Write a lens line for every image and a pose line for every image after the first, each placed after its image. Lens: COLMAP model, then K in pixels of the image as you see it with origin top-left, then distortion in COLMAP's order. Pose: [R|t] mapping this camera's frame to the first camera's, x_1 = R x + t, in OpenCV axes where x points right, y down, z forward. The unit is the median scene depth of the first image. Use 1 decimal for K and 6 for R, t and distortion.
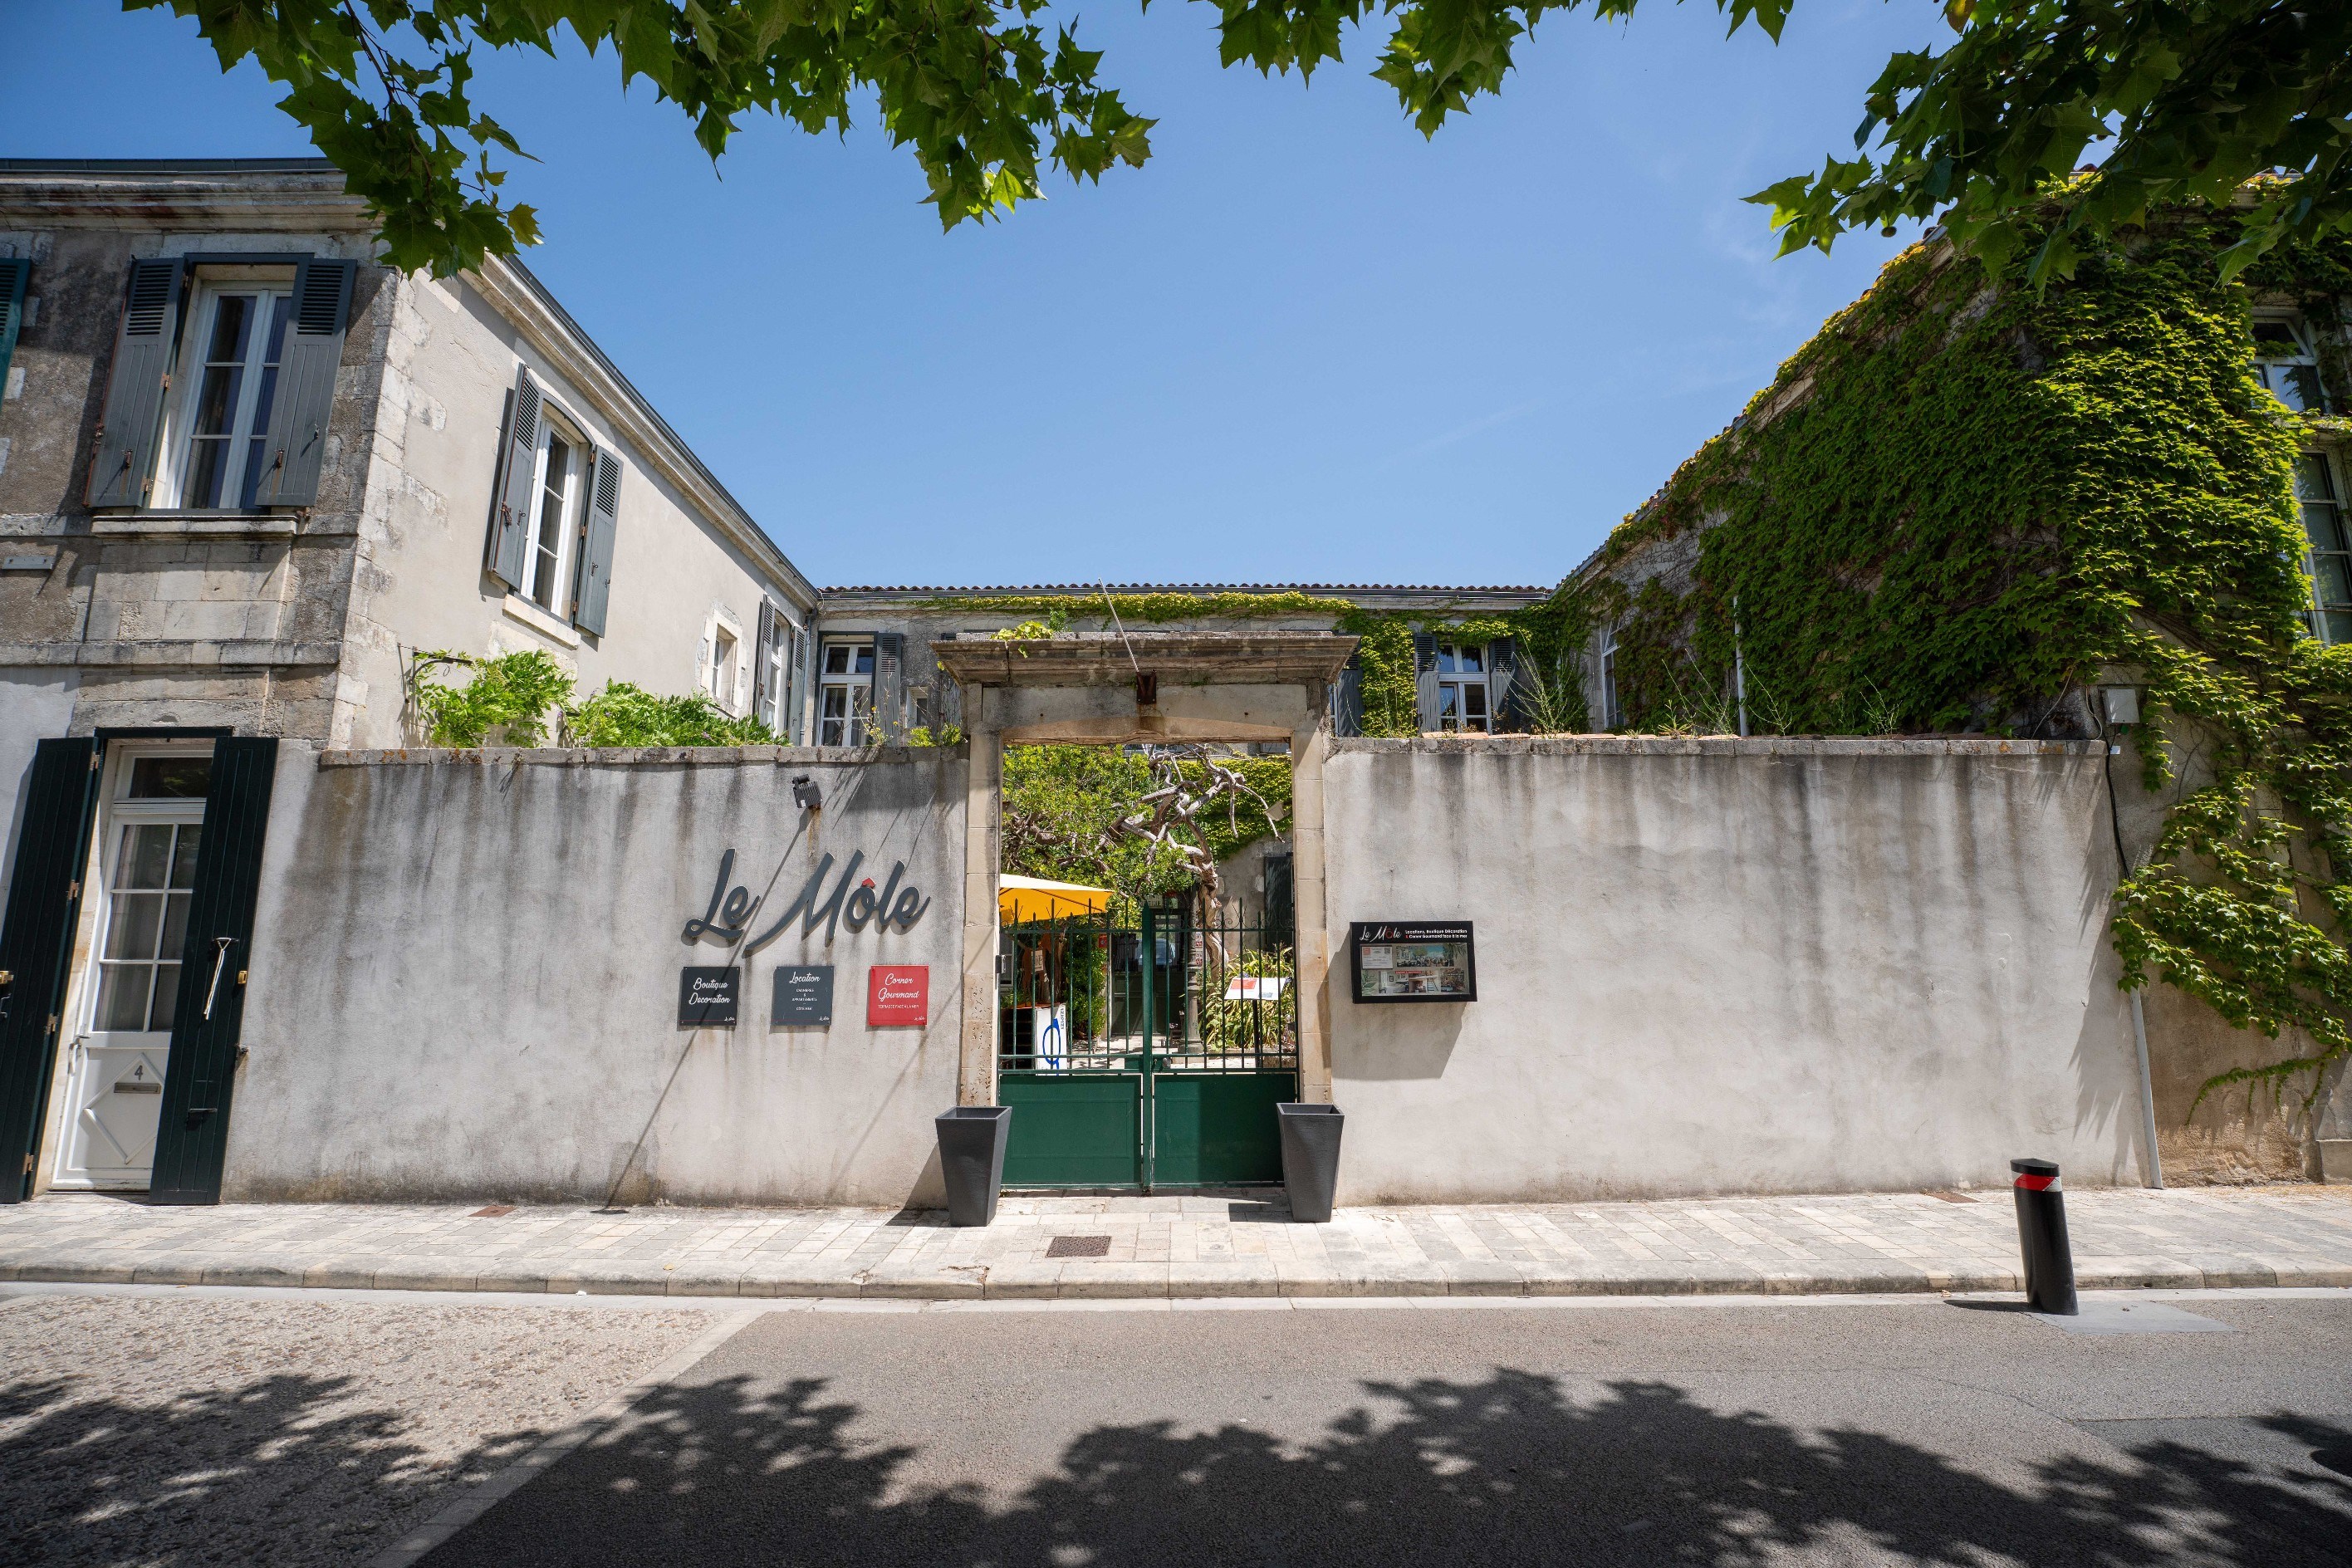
lens RADIAL K [[963.4, 0, 1155.9], [0, 963.4, 797.2], [0, 0, 1]] dist [-0.021306, 0.001389]
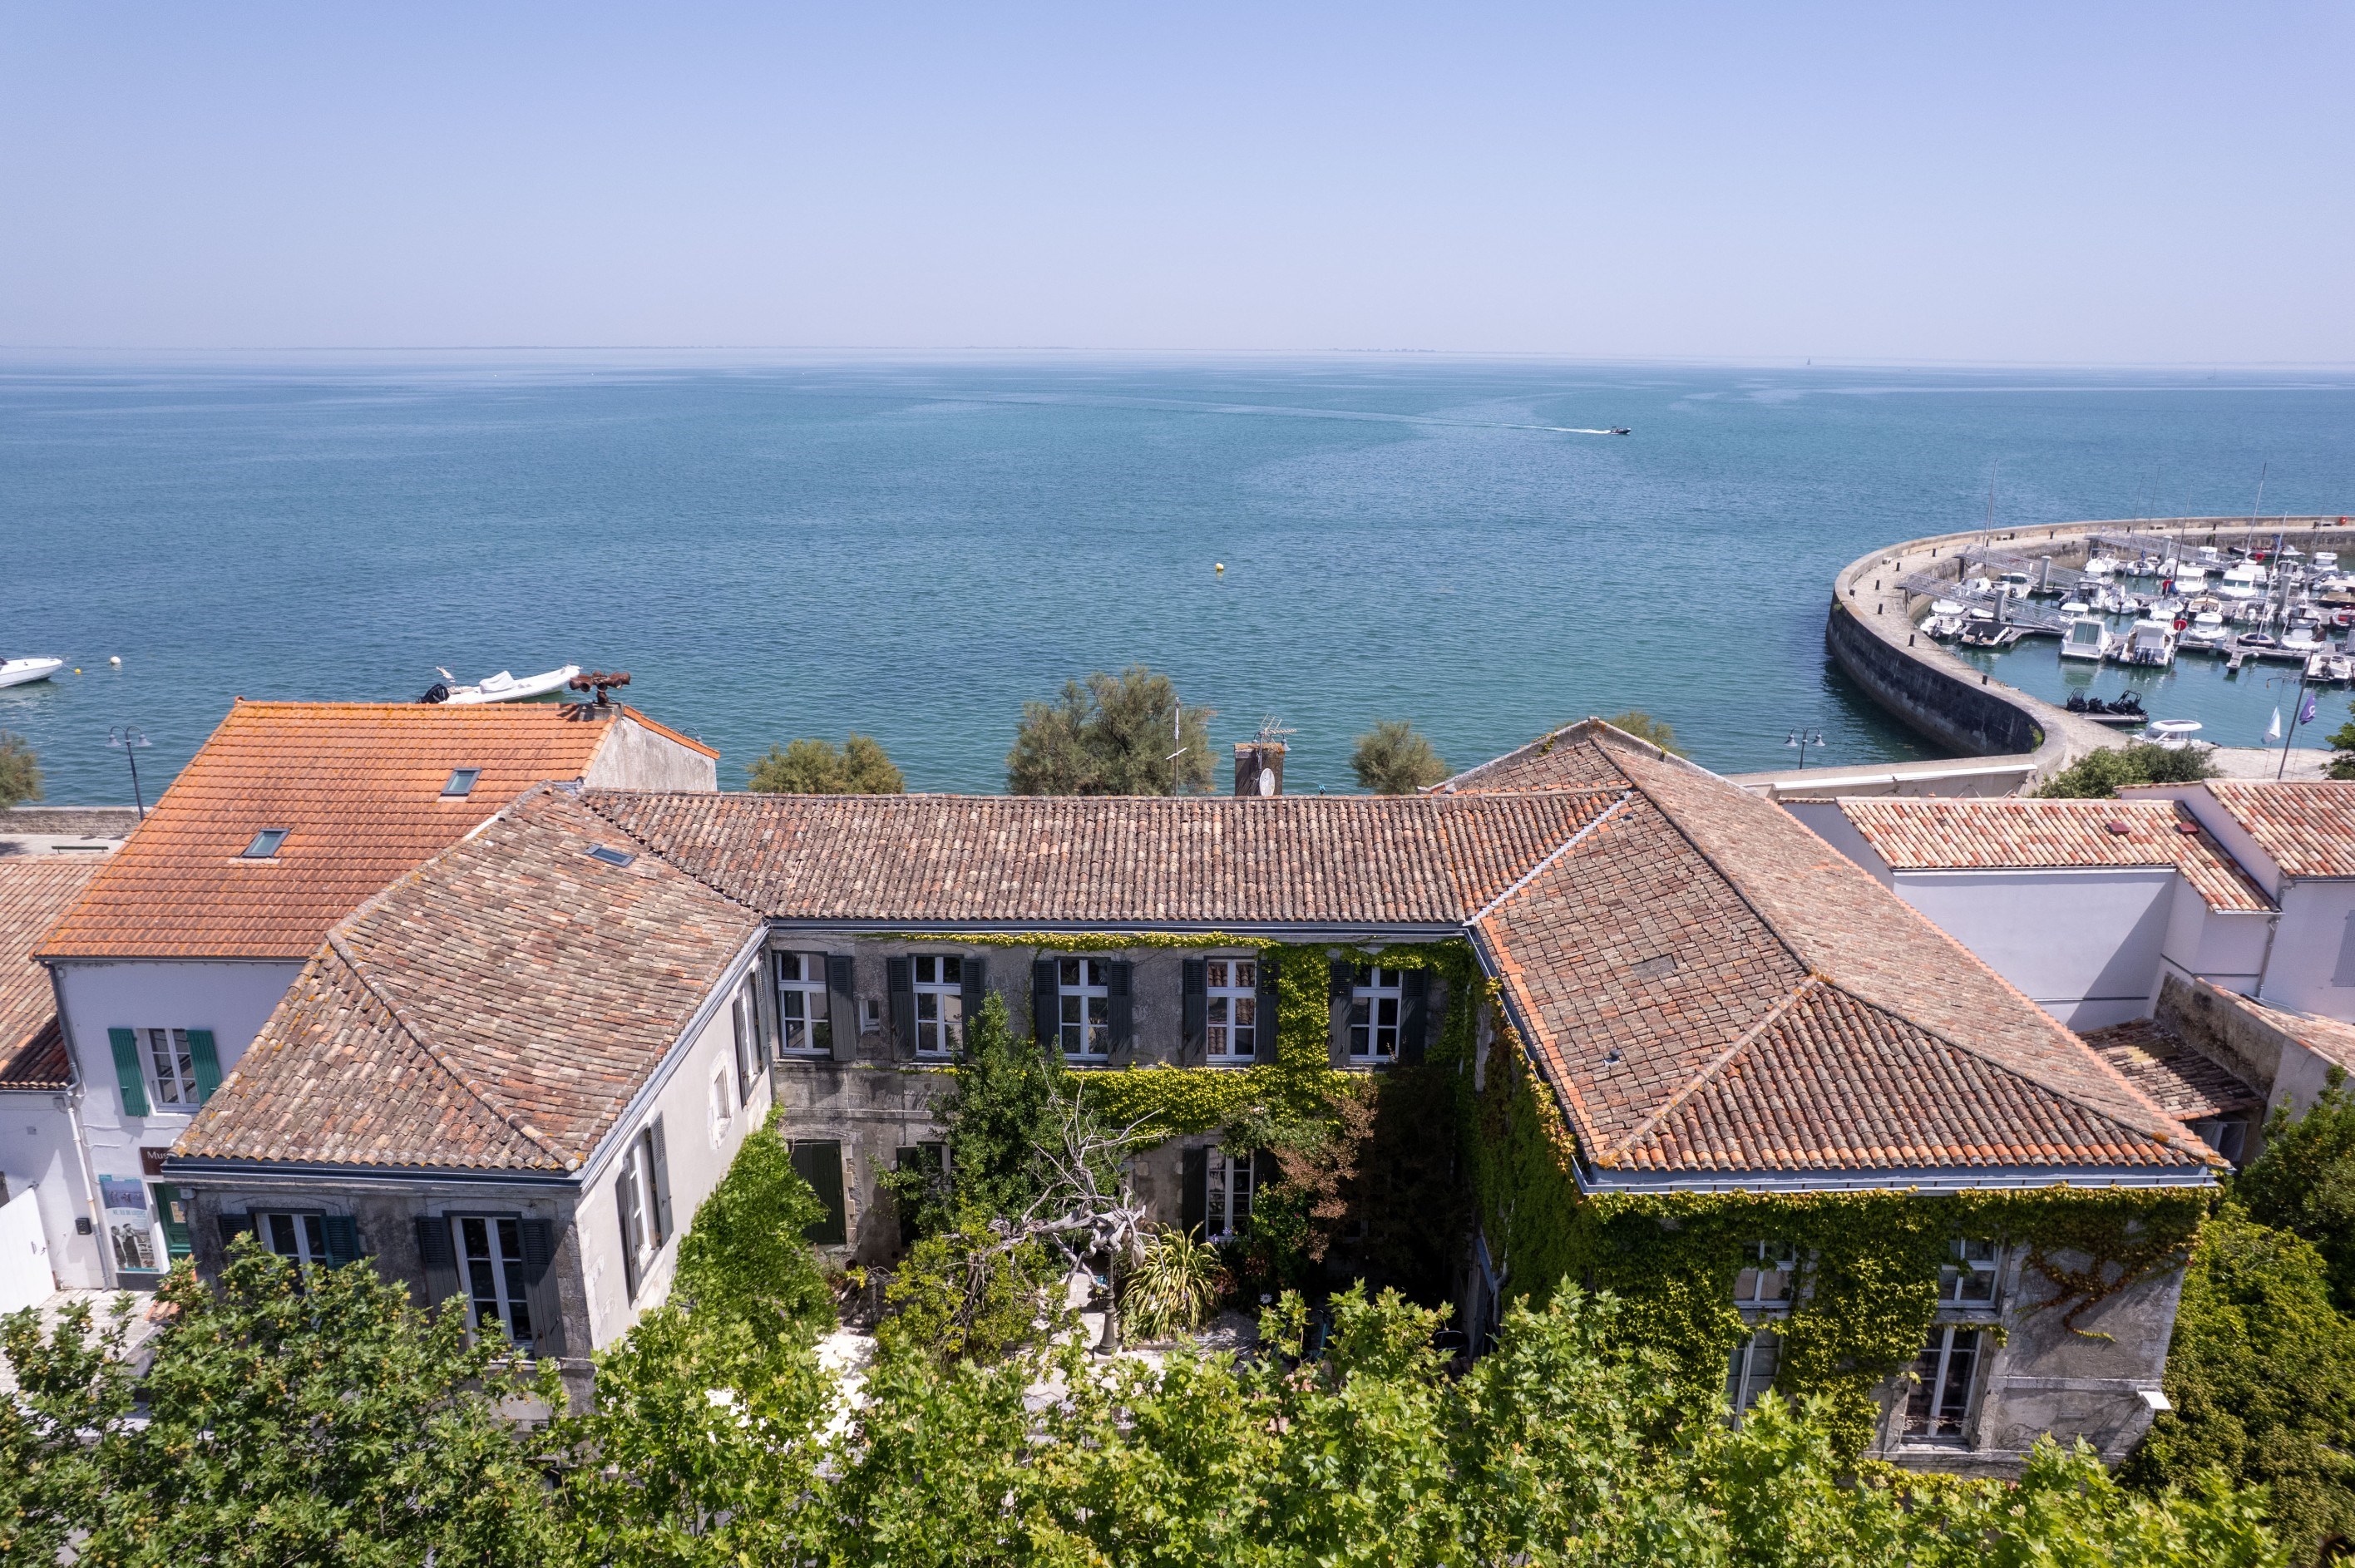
lens RADIAL K [[1525.1, 0, 1169.8], [0, 1525.1, 792.7], [0, 0, 1]] dist [-0.077018, 0.065990]
pose [[0.999486, 0.012468, -0.029535, 0.323335], [0.001614, 0.900529, 0.434793, -2.477787], [0.032018, -0.434617, 0.900046, -0.993465]]
